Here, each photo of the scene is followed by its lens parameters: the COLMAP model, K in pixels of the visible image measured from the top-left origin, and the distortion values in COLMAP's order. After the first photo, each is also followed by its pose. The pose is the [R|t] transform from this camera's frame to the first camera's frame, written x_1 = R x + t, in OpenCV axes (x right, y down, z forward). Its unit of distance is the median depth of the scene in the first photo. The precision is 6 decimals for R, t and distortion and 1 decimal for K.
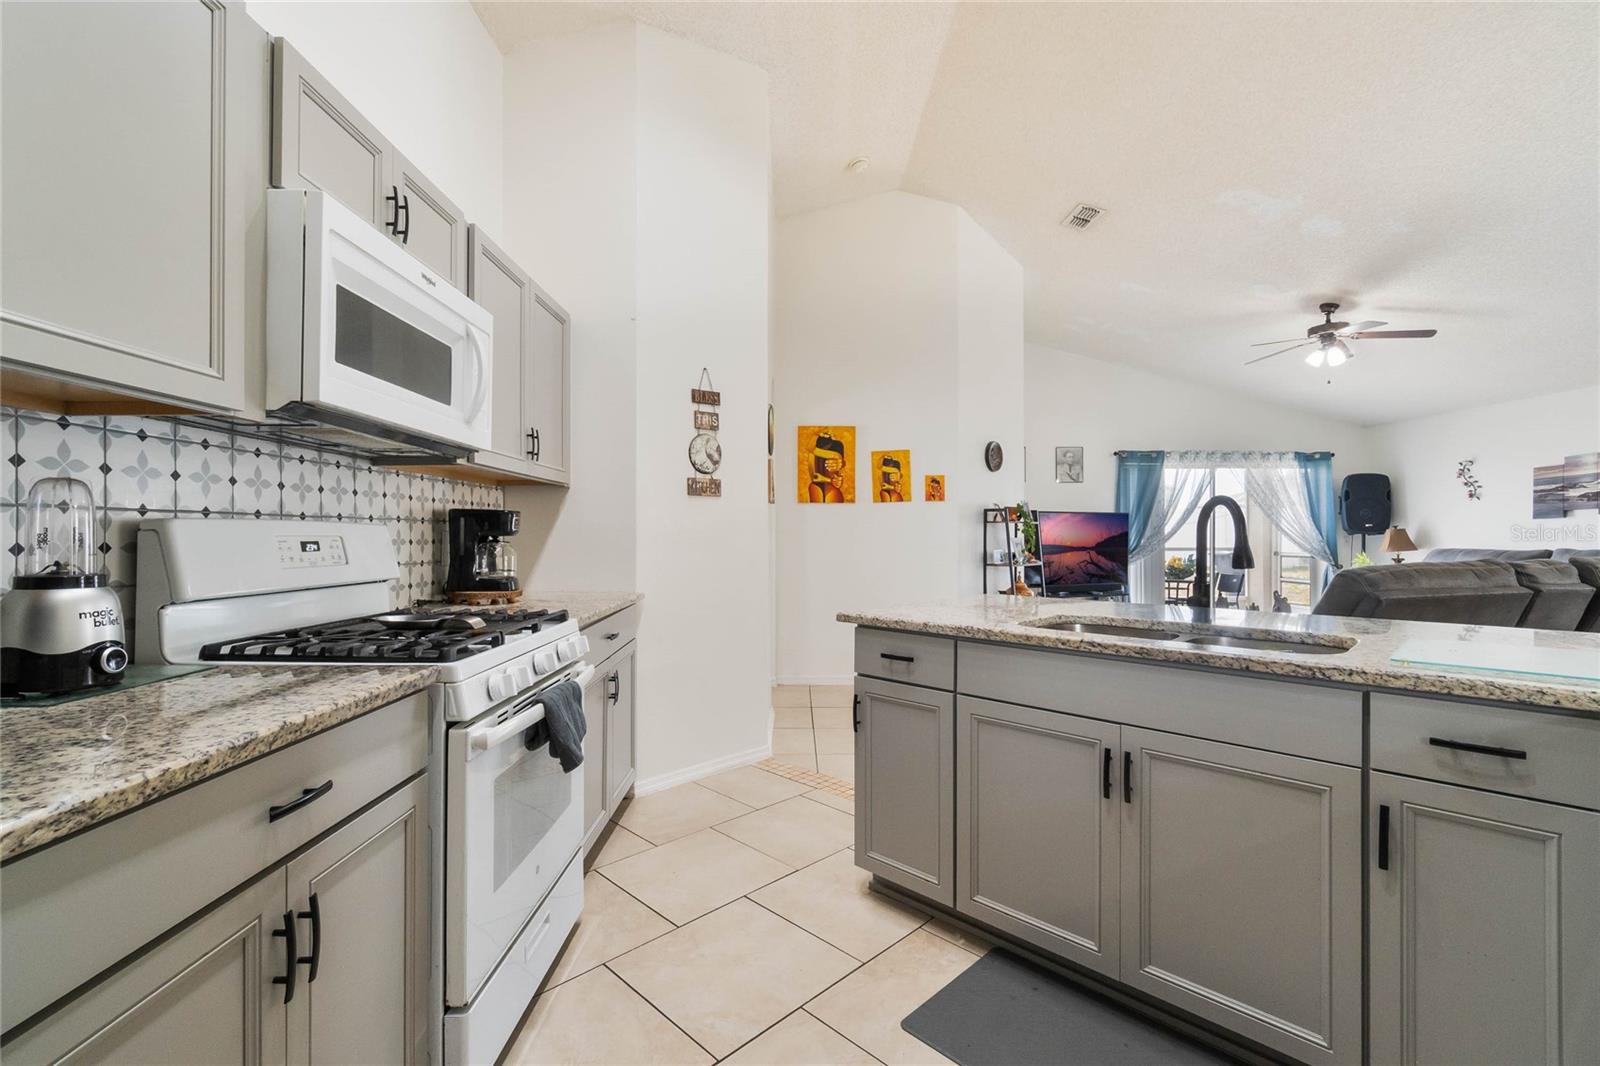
lens RADIAL K [[691.0, 0, 812.7], [0, 691.0, 527.3], [0, 0, 1]] dist [0.004373, 0.001848]
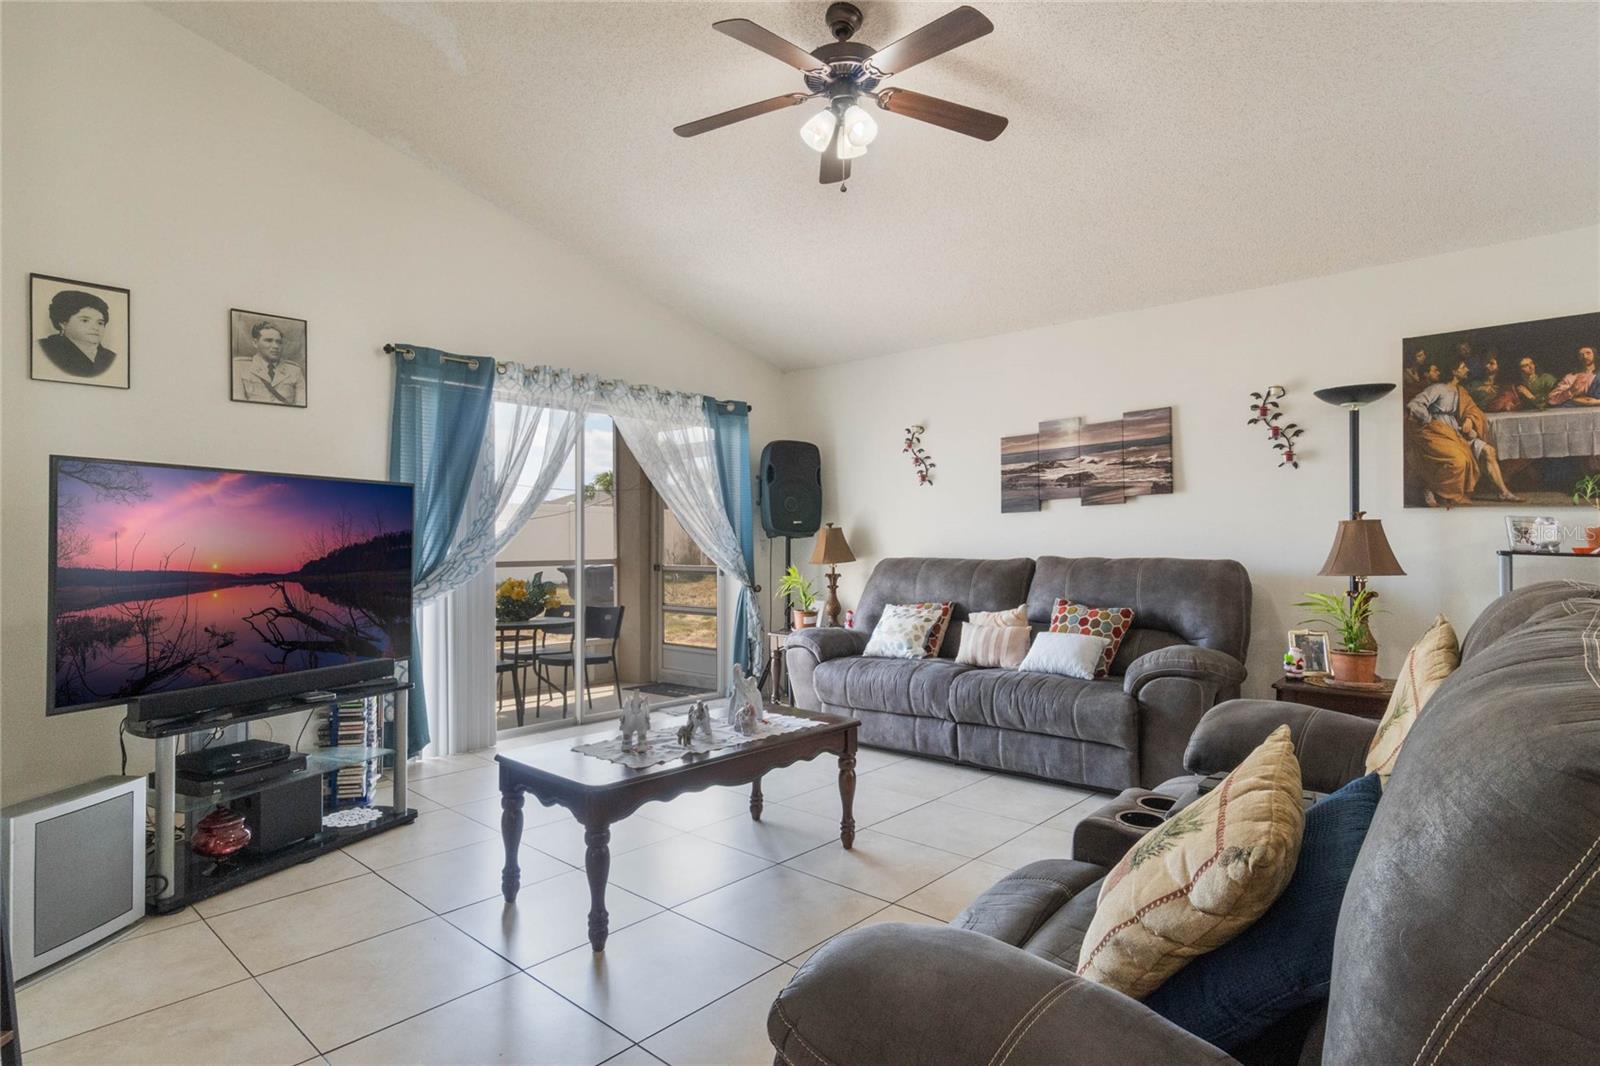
lens RADIAL K [[843.4, 0, 782.8], [0, 843.4, 537.2], [0, 0, 1]] dist [-0.006054, -0.000334]
pose [[0.698160, 0.002344, 0.715938, 0.348923], [-0.005307, 0.999984, 0.001901, 0.013502], [-0.715922, -0.005127, 0.698162, 0.680664]]
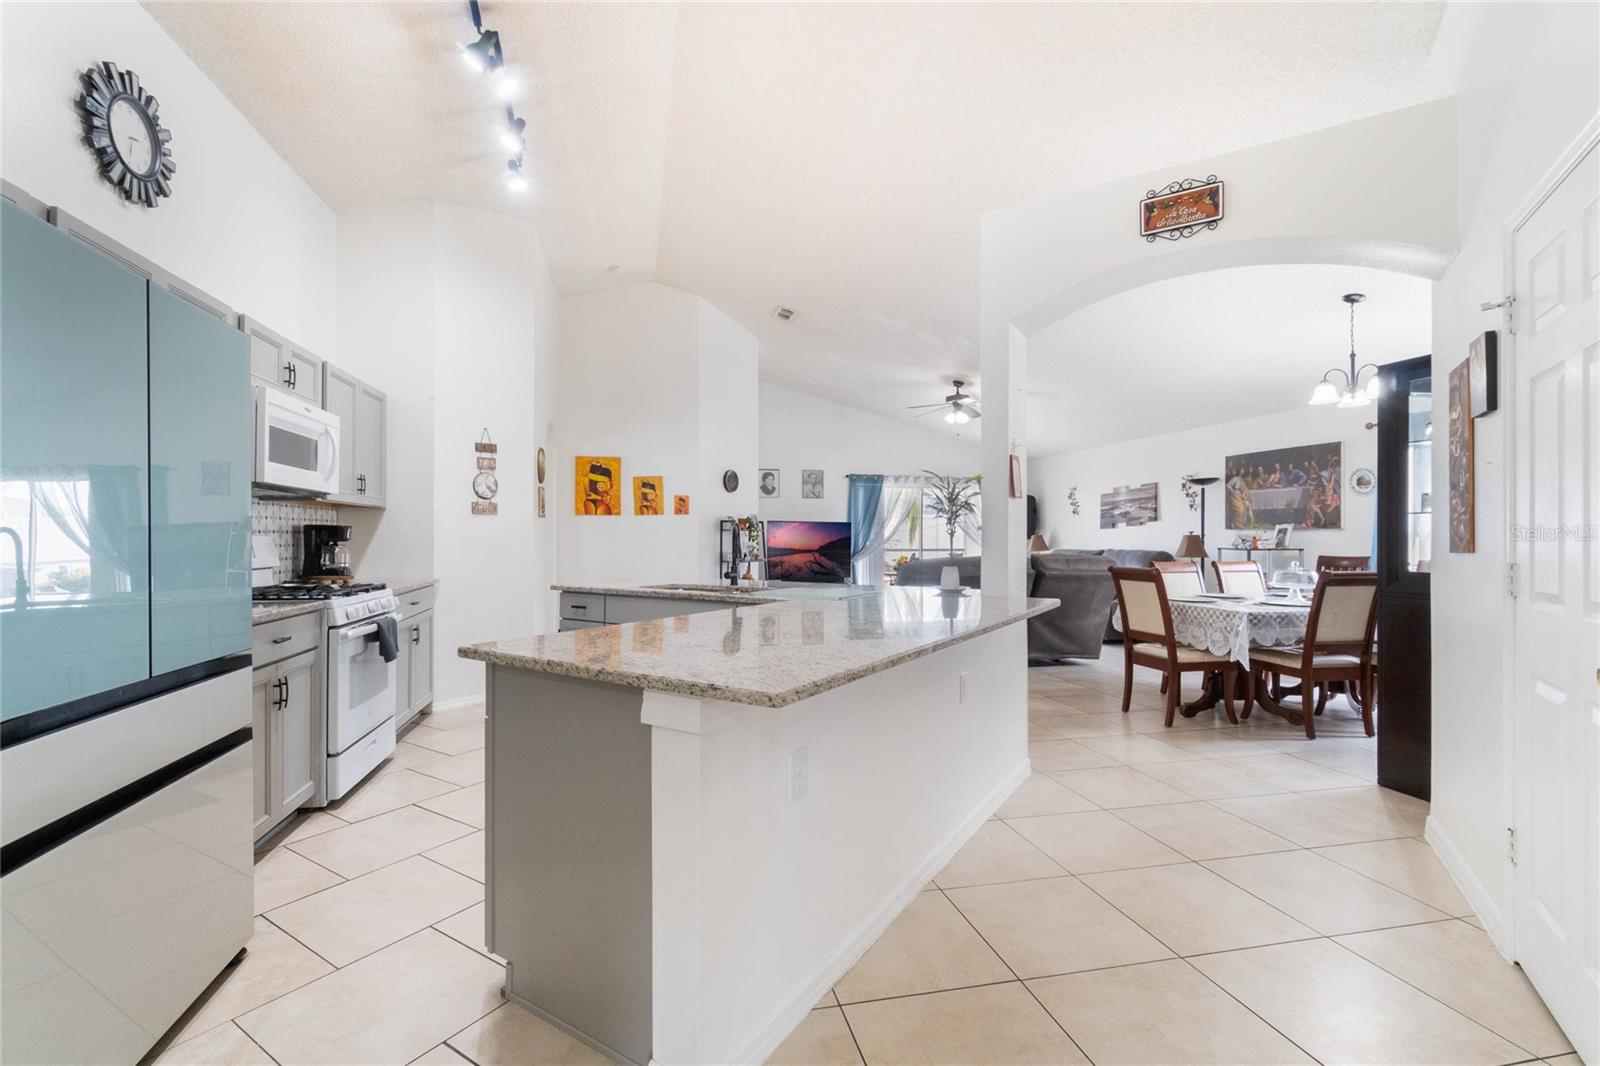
lens RADIAL K [[691.0, 0, 792.8], [0, 691.0, 533.6], [0, 0, 1]] dist [0.004373, 0.001848]
pose [[0.979863, 0.002952, 0.199649, 0.120745], [-0.004138, 0.999976, 0.005524, -0.008890], [-0.199628, -0.006239, 0.979852, -0.365155]]
